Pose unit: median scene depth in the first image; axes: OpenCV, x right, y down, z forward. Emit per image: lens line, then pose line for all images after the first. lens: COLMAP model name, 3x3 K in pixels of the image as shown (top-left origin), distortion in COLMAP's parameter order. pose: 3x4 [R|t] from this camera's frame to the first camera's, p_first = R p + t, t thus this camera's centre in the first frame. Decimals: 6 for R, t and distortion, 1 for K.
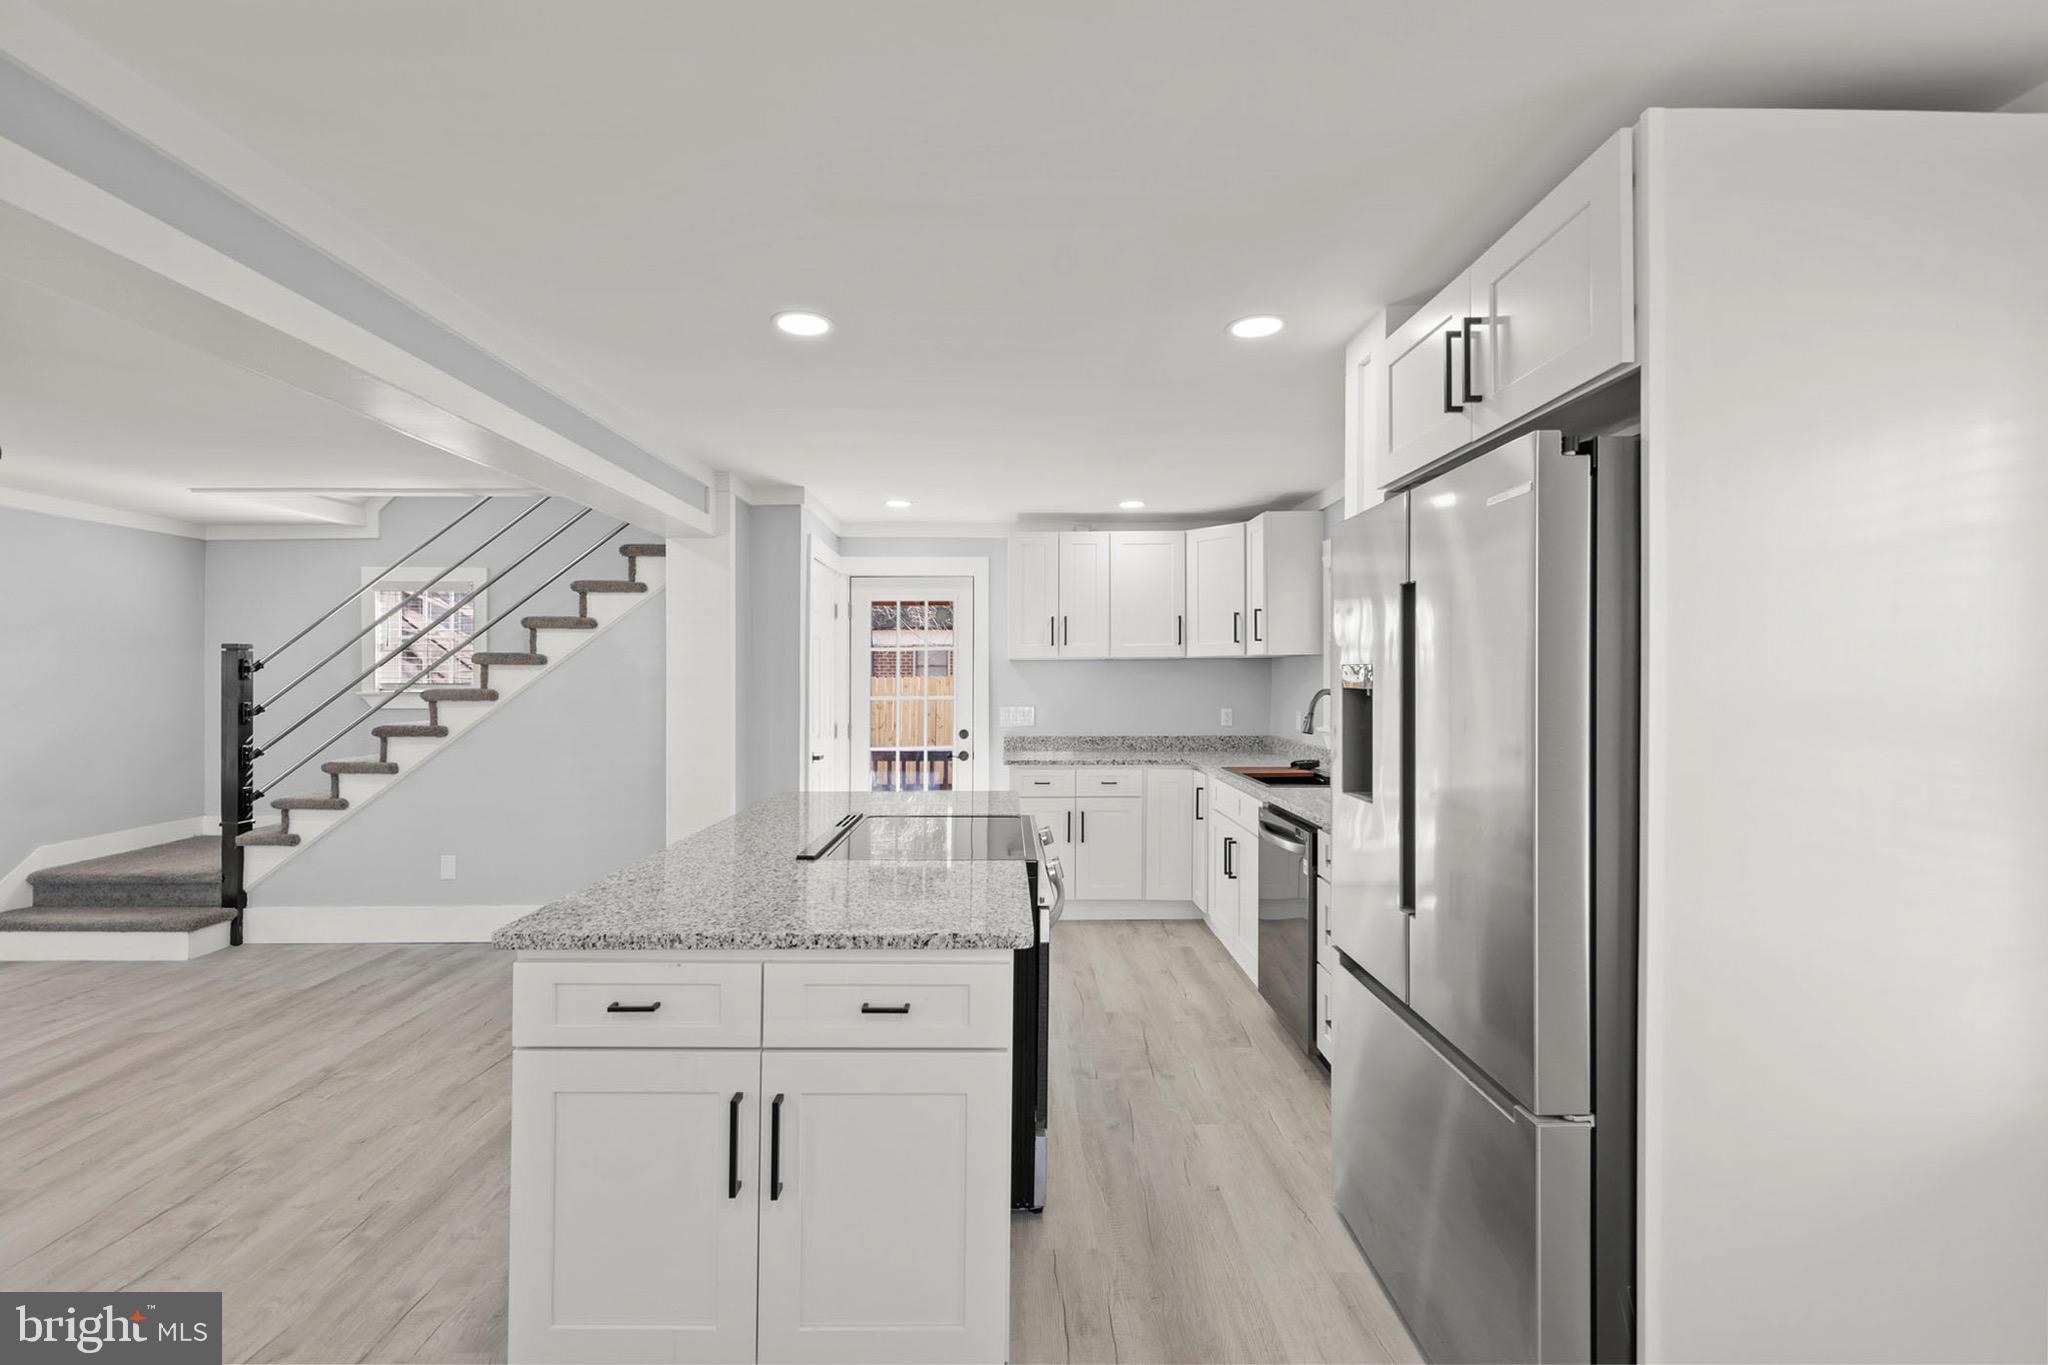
lens RADIAL K [[881.6, 0, 1019.6], [0, 881.6, 674.1], [0, 0, 1]] dist [0.006561, 0.000087]
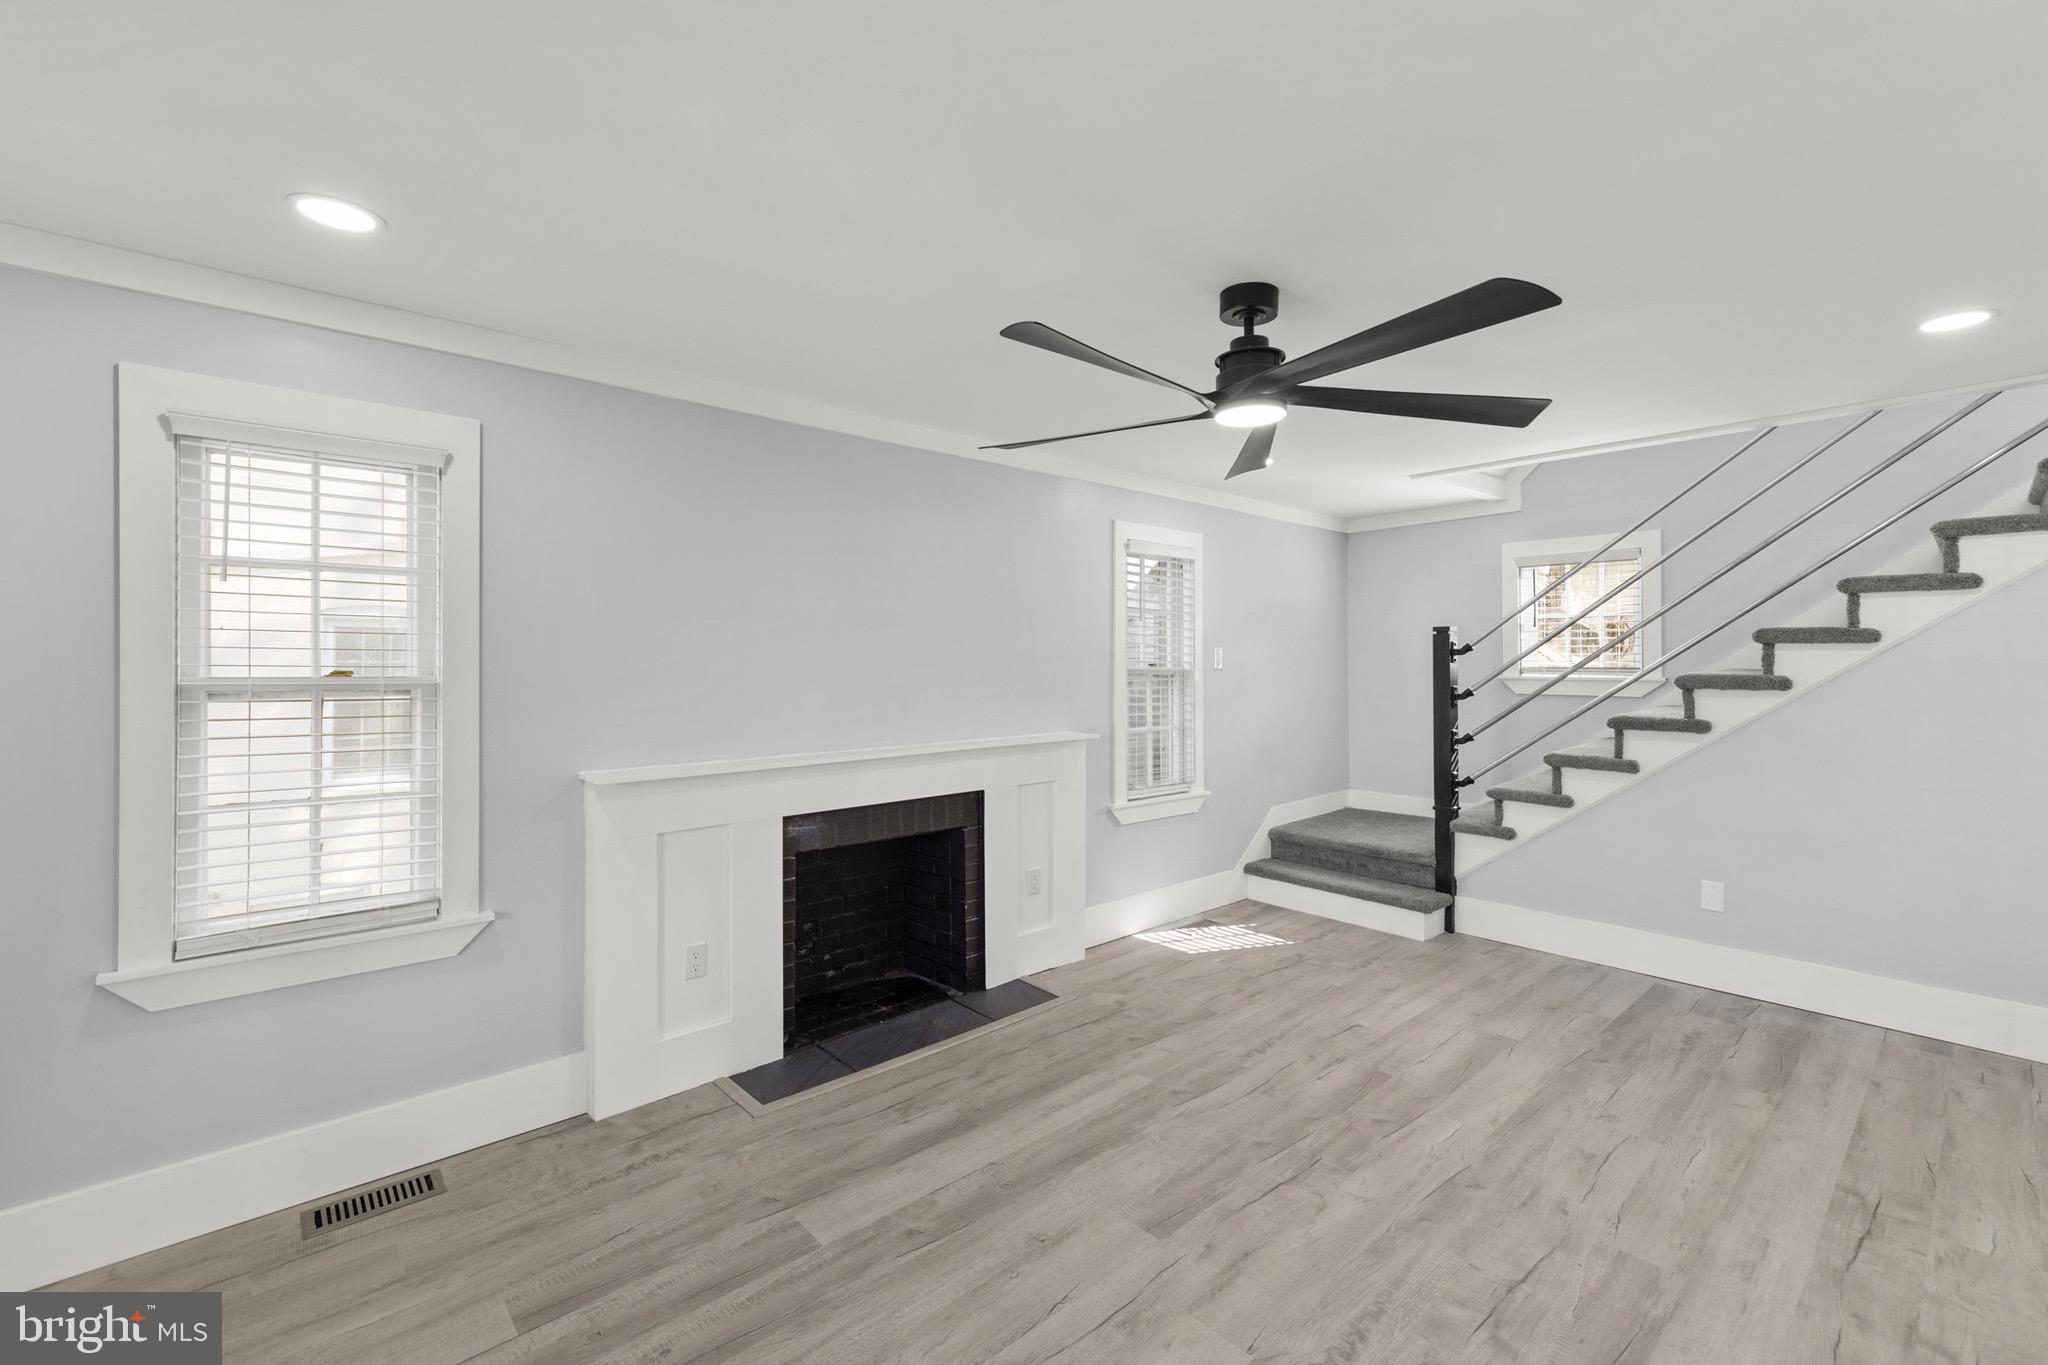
lens RADIAL K [[878.6, 0, 1024.4], [0, 878.6, 649.5], [0, 0, 1]] dist [0.004847, 0.000005]
pose [[0.661930, -0.010509, -0.749492, -0.462180], [0.003244, 0.999933, -0.011156, 0.001042], [0.749559, 0.004953, 0.661919, -0.002808]]
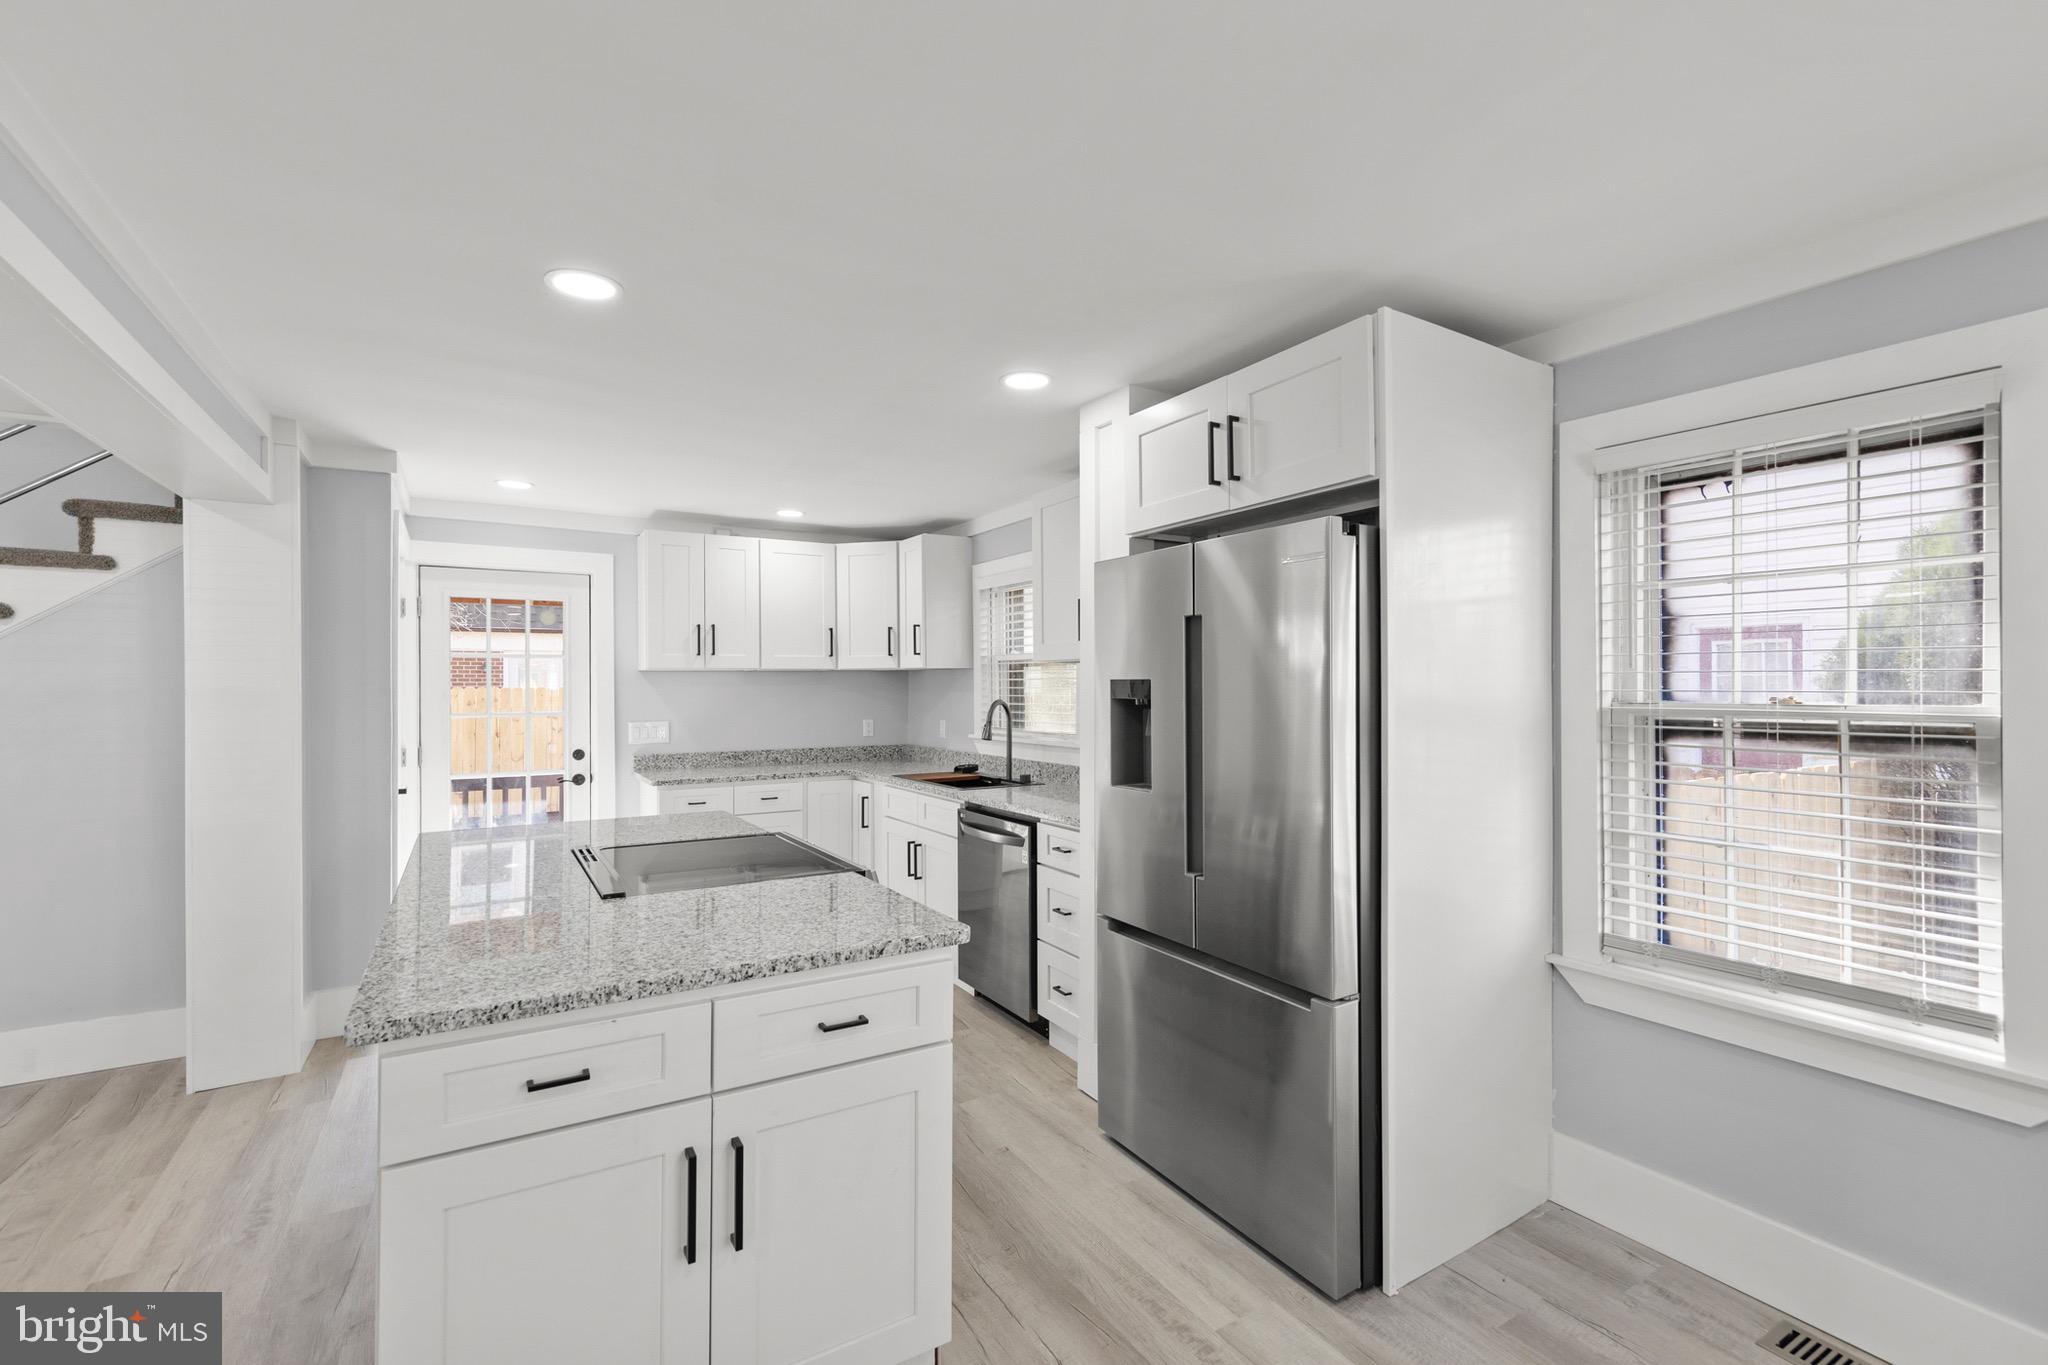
lens RADIAL K [[893.5, 0, 1034.9], [0, 893.5, 679.7], [0, 0, 1]] dist [0.004383, -0.000333]
pose [[0.854472, 0.003531, 0.519486, -0.170982], [-0.000491, 0.999982, -0.005990, -0.001275], [-0.519498, 0.004863, 0.854458, 0.007967]]
